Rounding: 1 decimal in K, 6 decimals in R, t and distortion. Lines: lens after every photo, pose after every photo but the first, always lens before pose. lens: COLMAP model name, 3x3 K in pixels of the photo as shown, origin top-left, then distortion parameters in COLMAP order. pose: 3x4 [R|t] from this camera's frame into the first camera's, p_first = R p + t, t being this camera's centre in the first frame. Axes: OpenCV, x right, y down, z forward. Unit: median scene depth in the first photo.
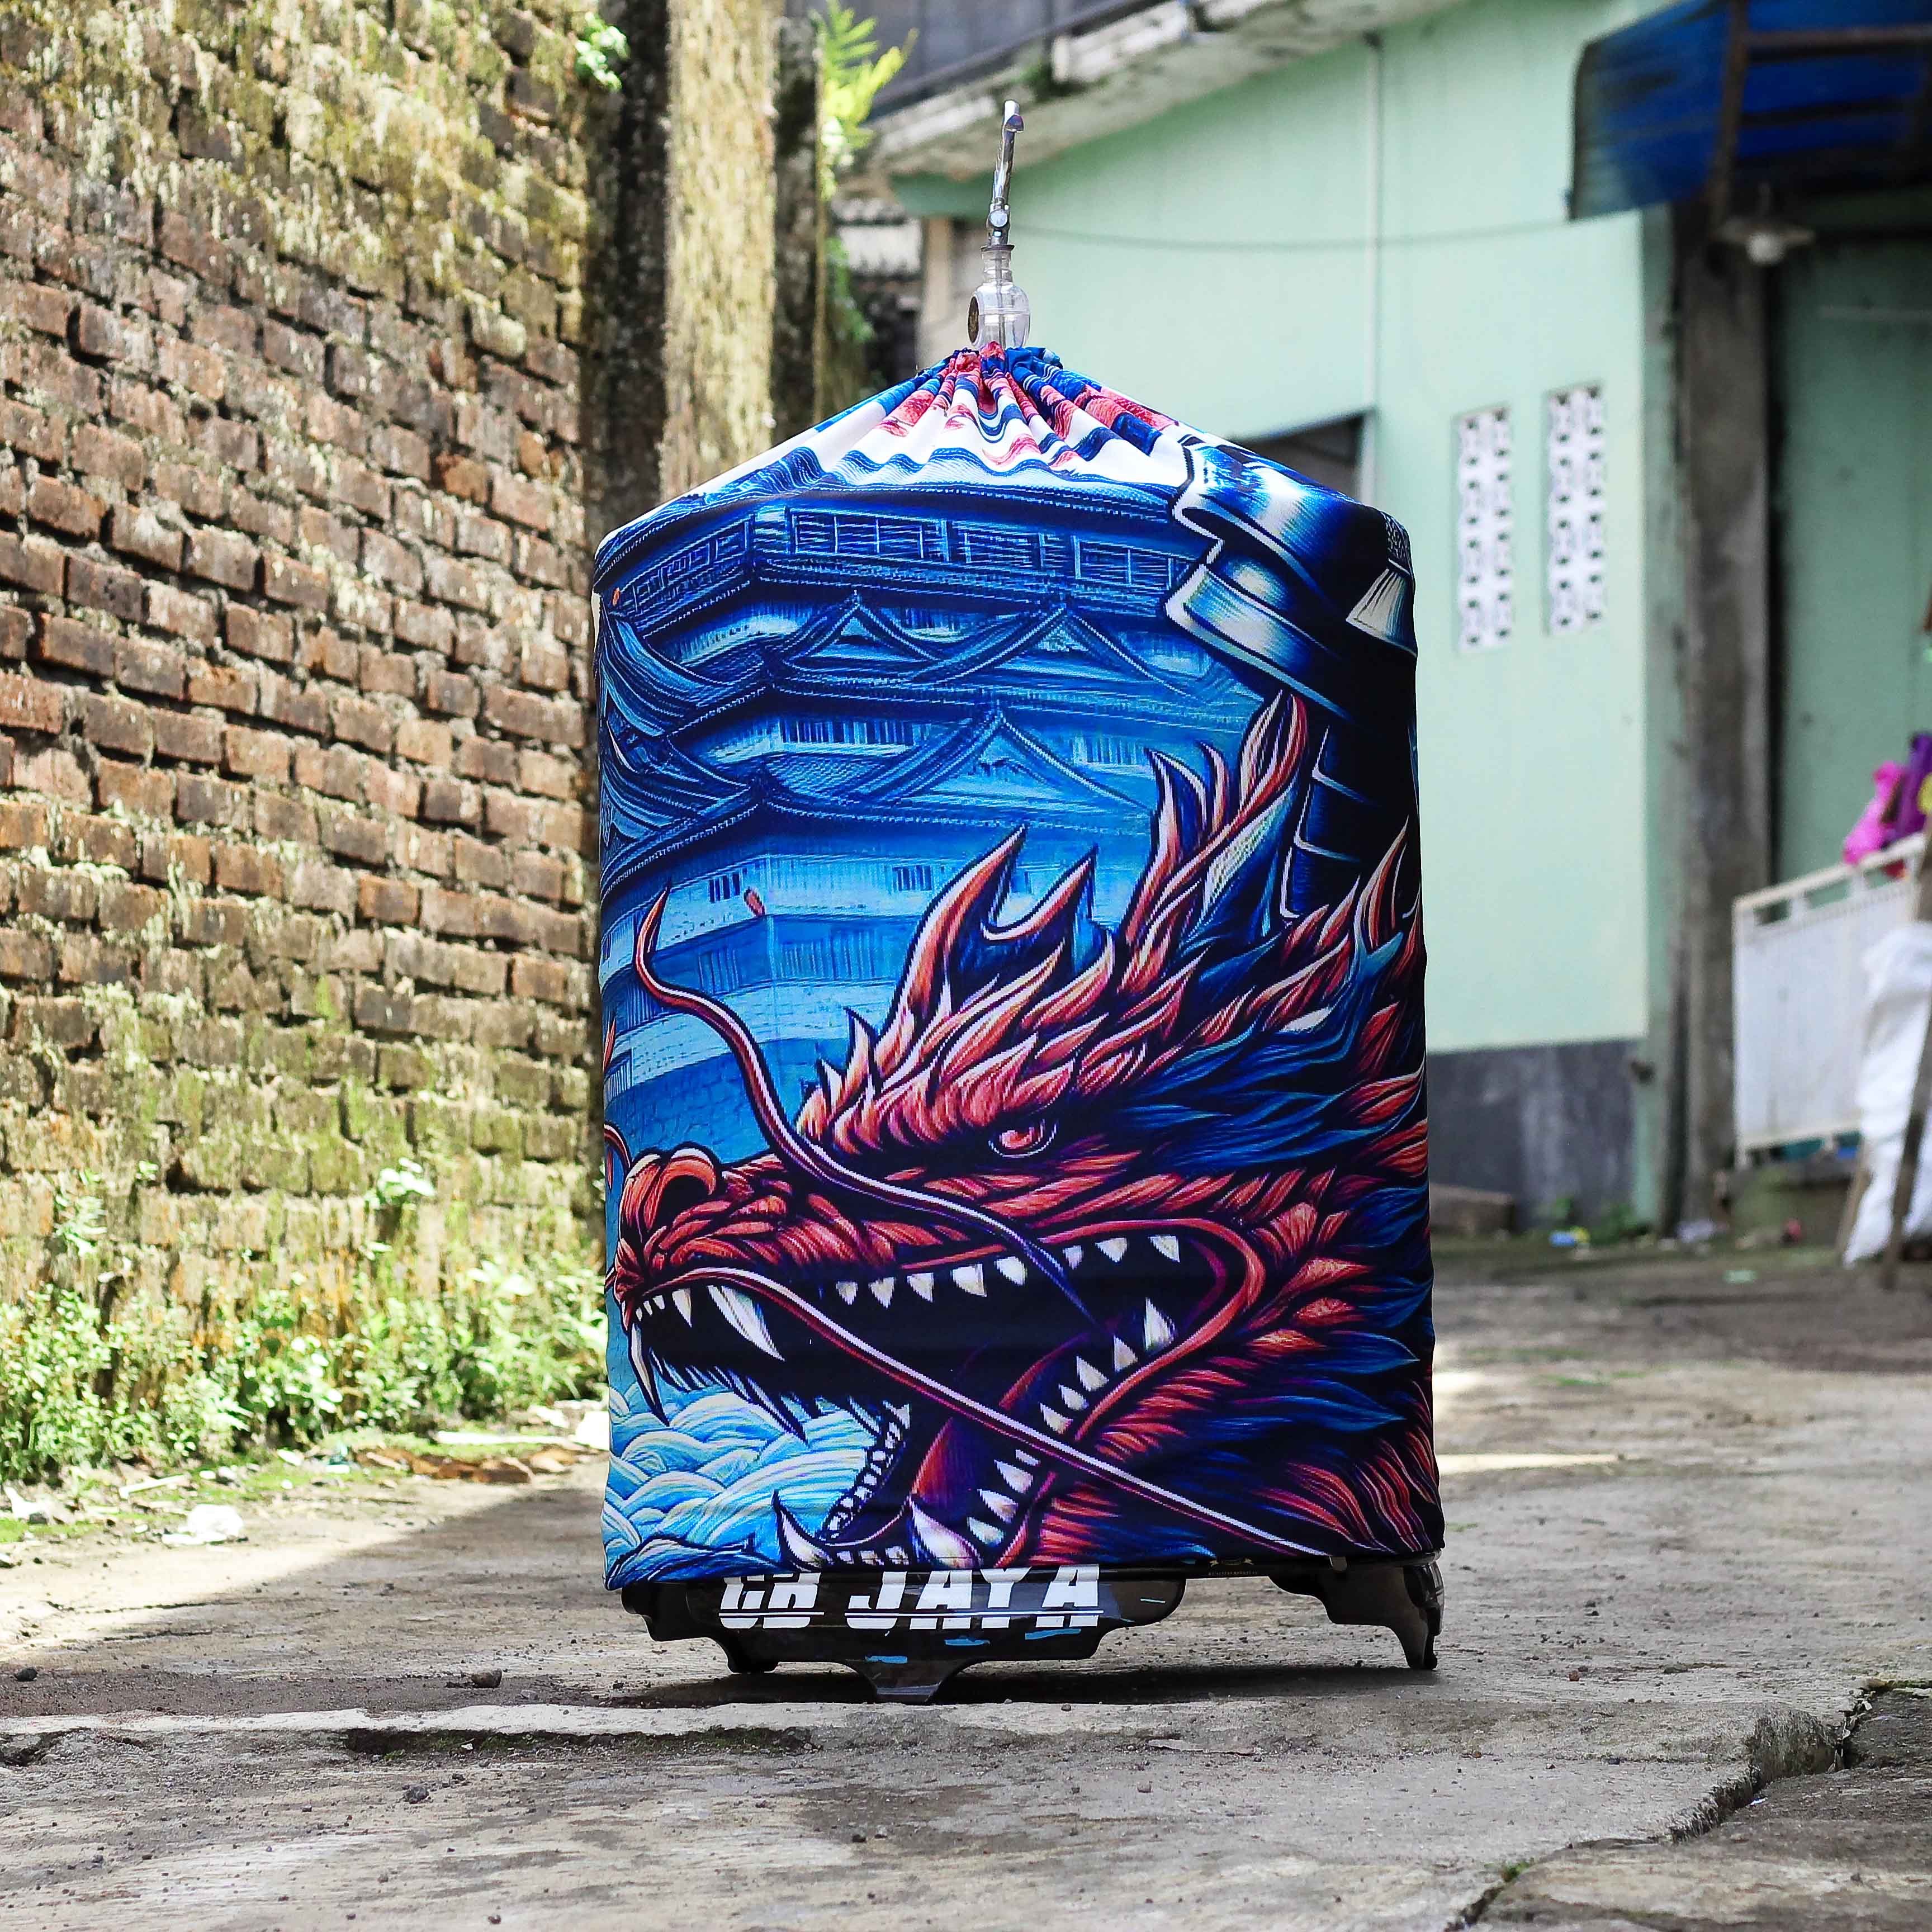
lens RADIAL K [[6864.8, 0, 966.0], [0, 6864.8, 966.0], [0, 0, 1]] dist [-0.094276, -0.135960]
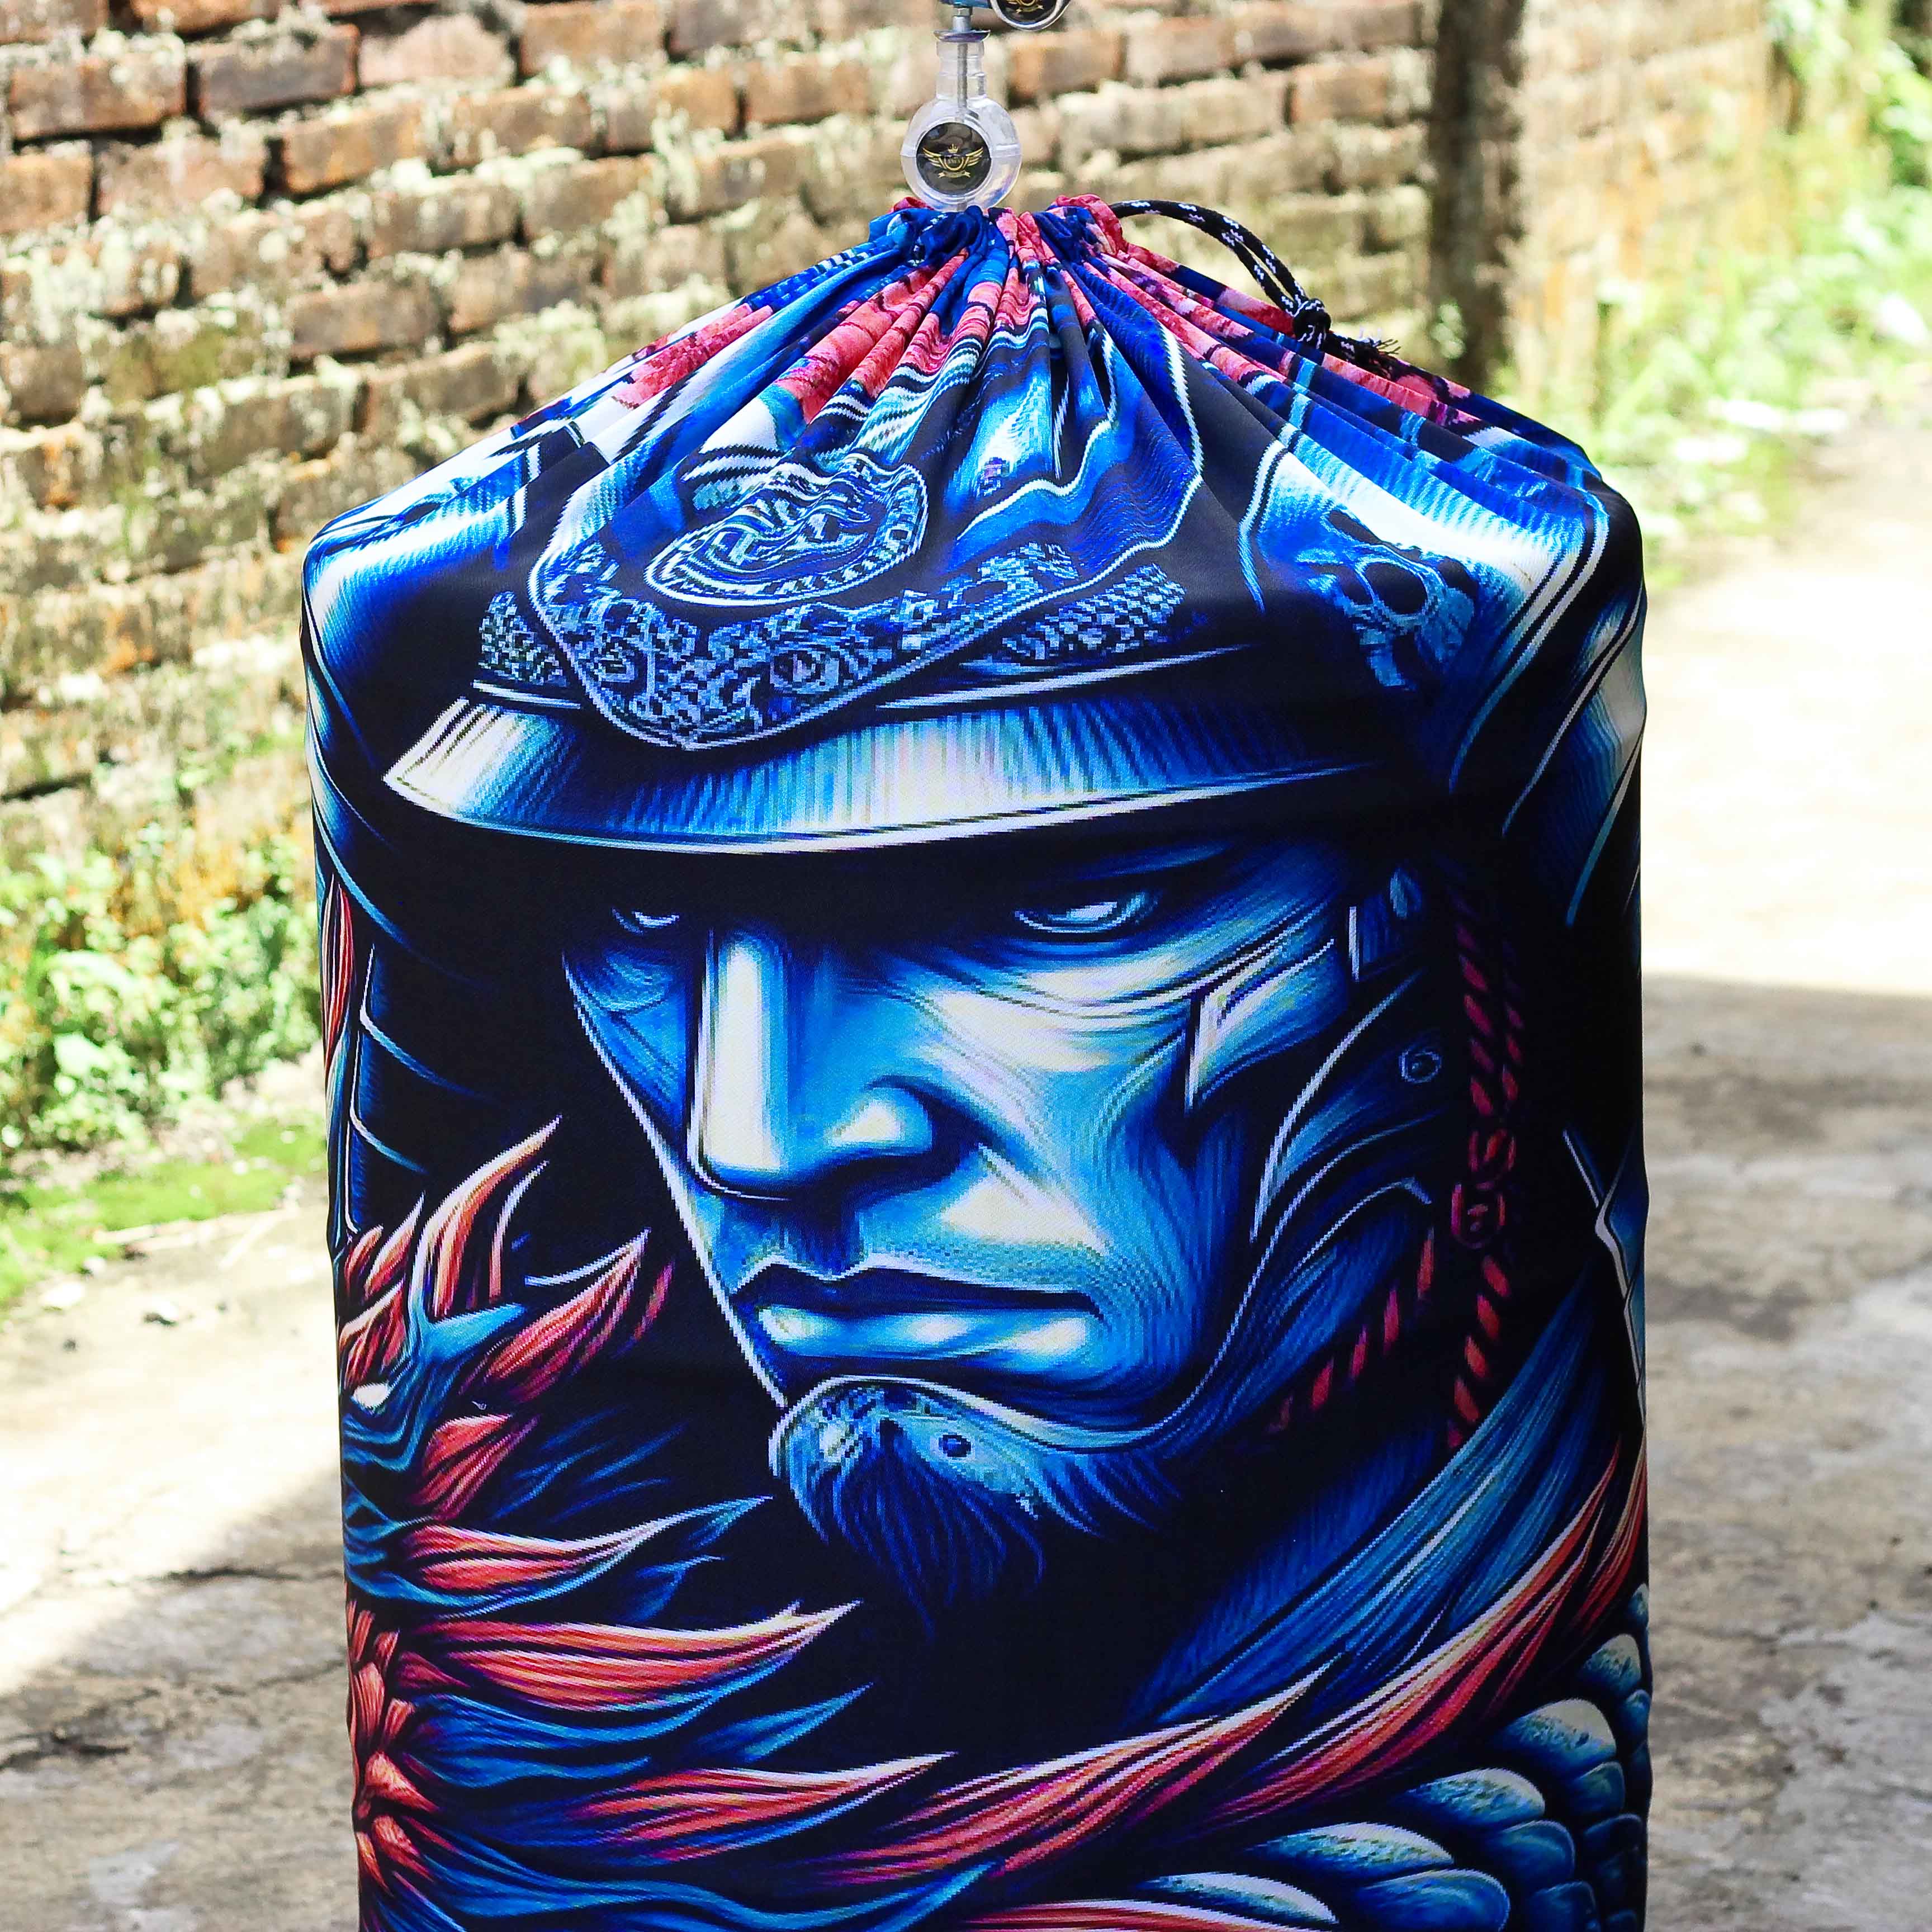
lens RADIAL K [[6864.8, 0, 966.0], [0, 6864.8, 966.0], [0, 0, 1]] dist [-0.094276, -0.135960]
pose [[0.971608, 0.042210, -0.232799, 0.156099], [0.016087, 0.969893, 0.243000, -0.175986], [0.236047, -0.239846, 0.941677, 0.465851]]
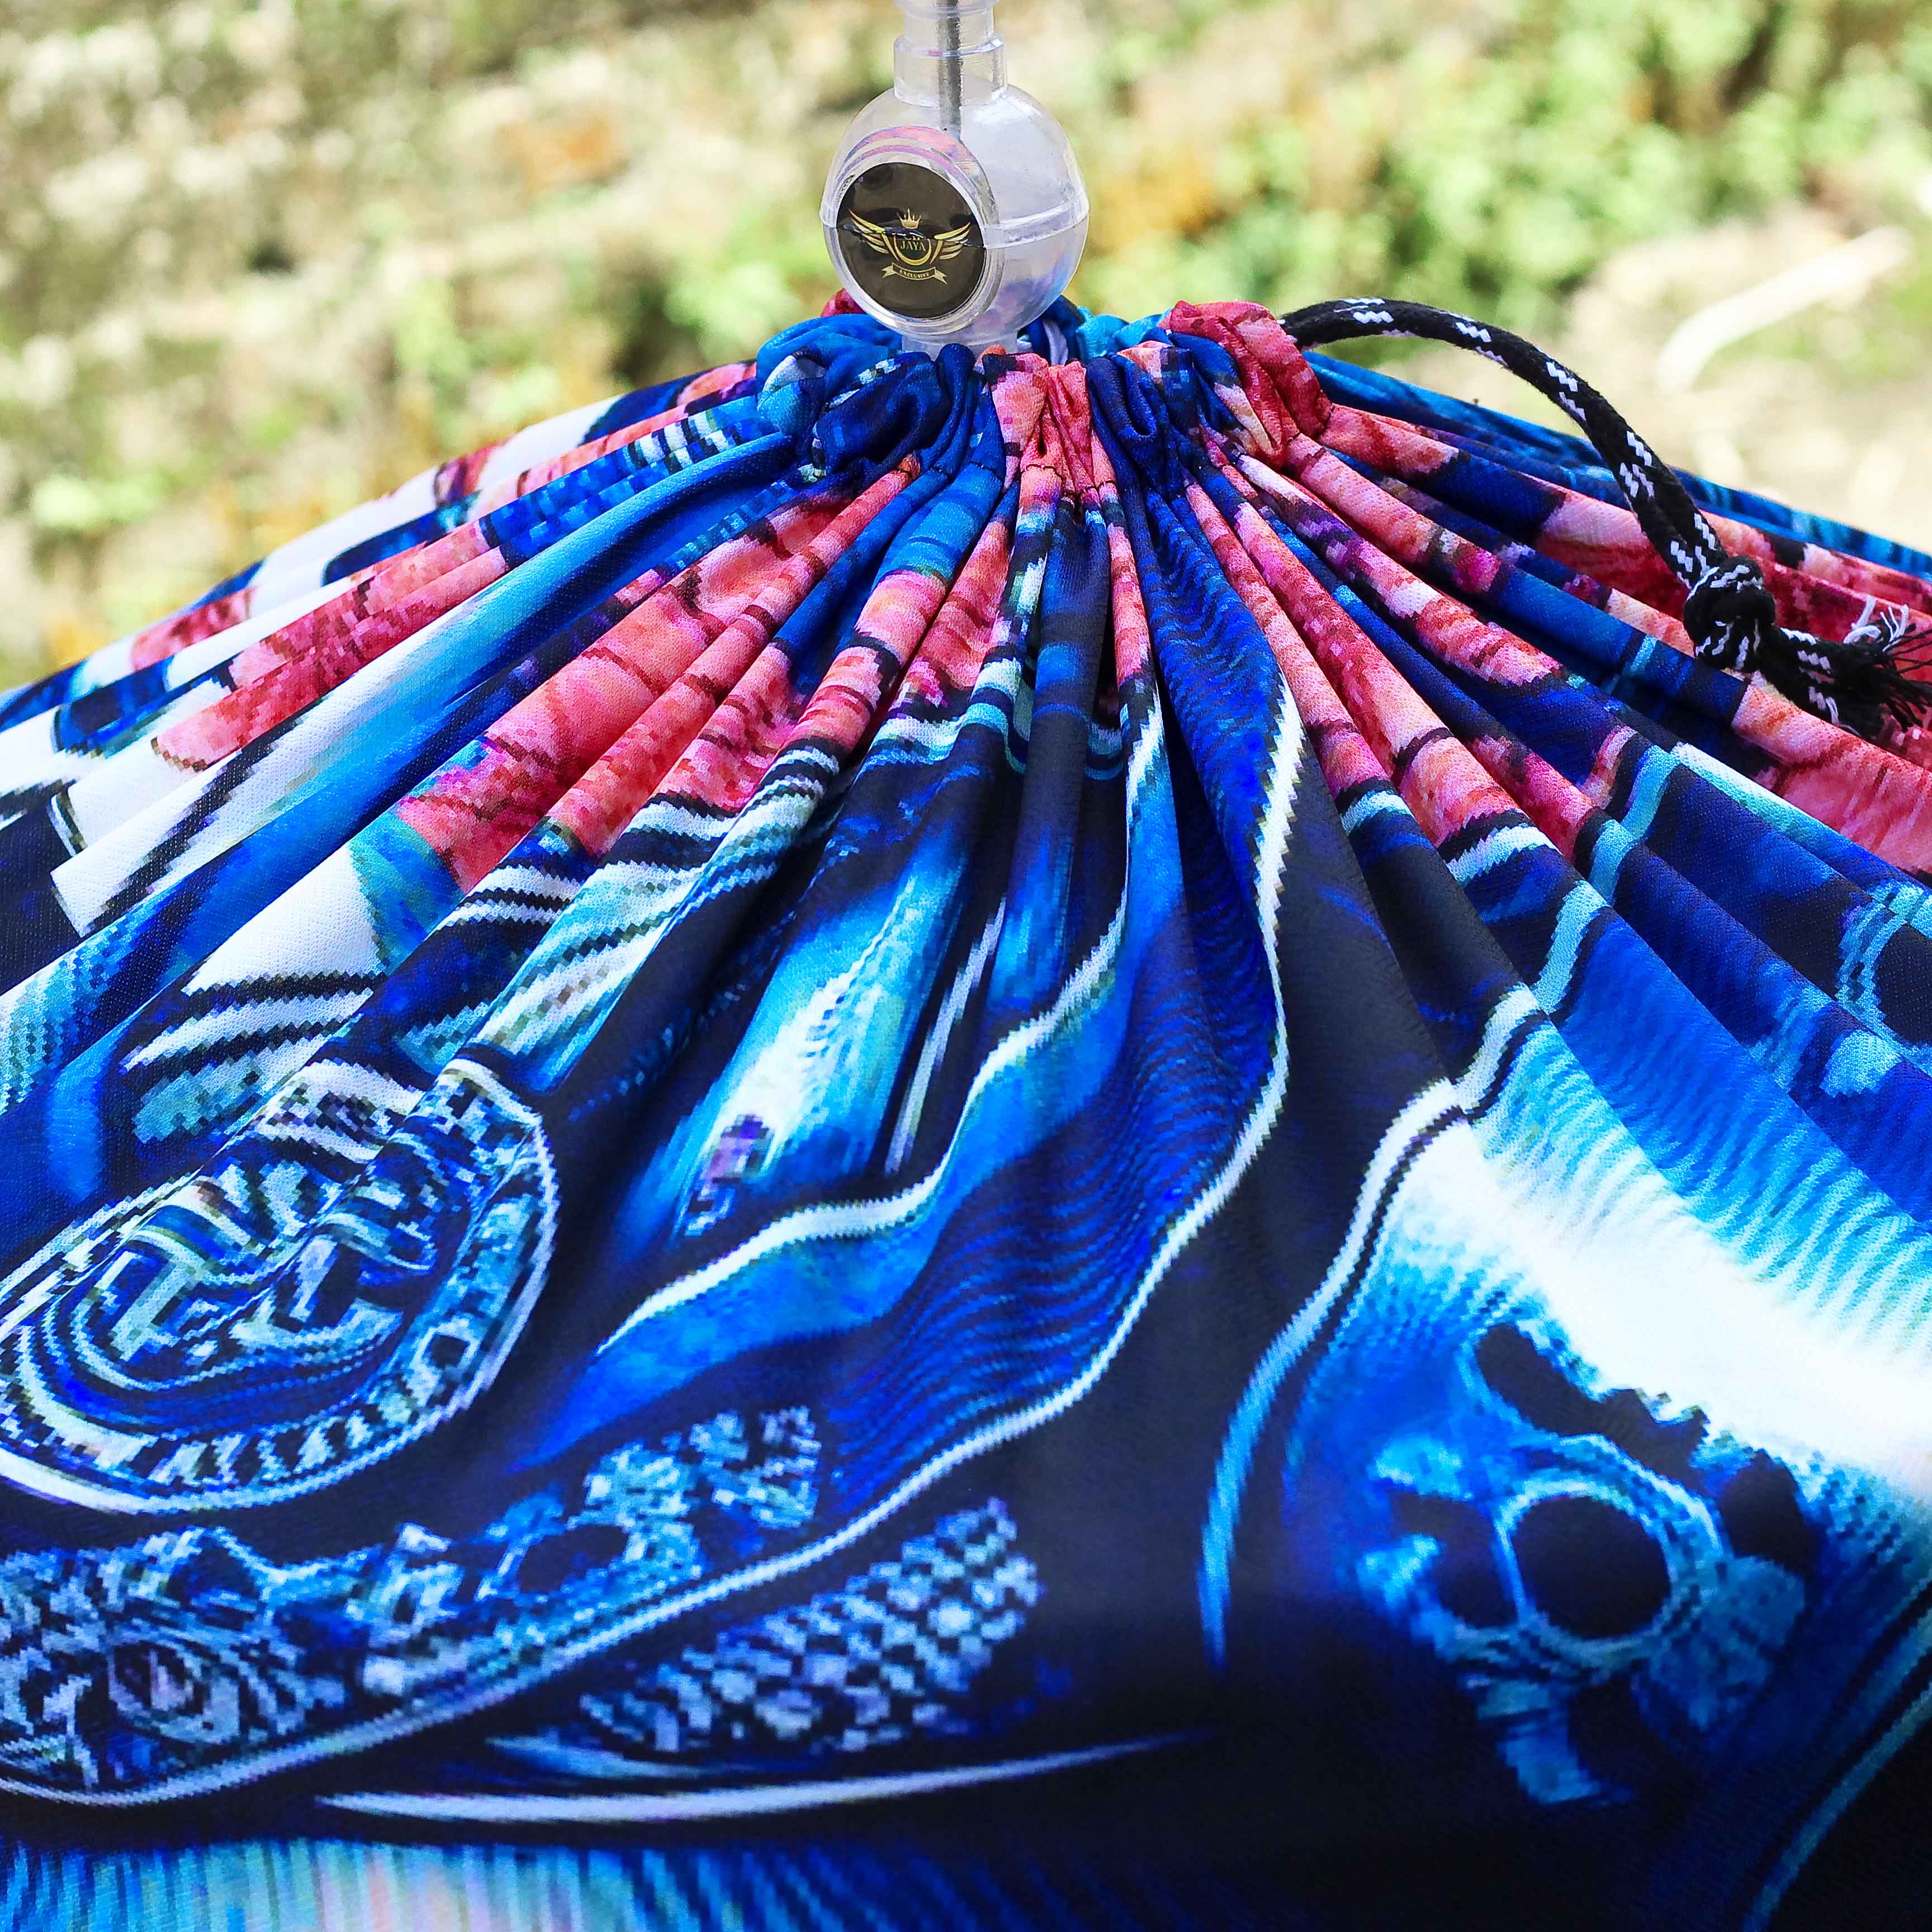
lens RADIAL K [[6864.8, 0, 966.0], [0, 6864.8, 966.0], [0, 0, 1]] dist [-0.094276, -0.135960]
pose [[0.863359, 0.177877, -0.472198, 0.146363], [0.057169, 0.895297, 0.441786, -0.192861], [0.501341, -0.408415, 0.762794, 0.844400]]
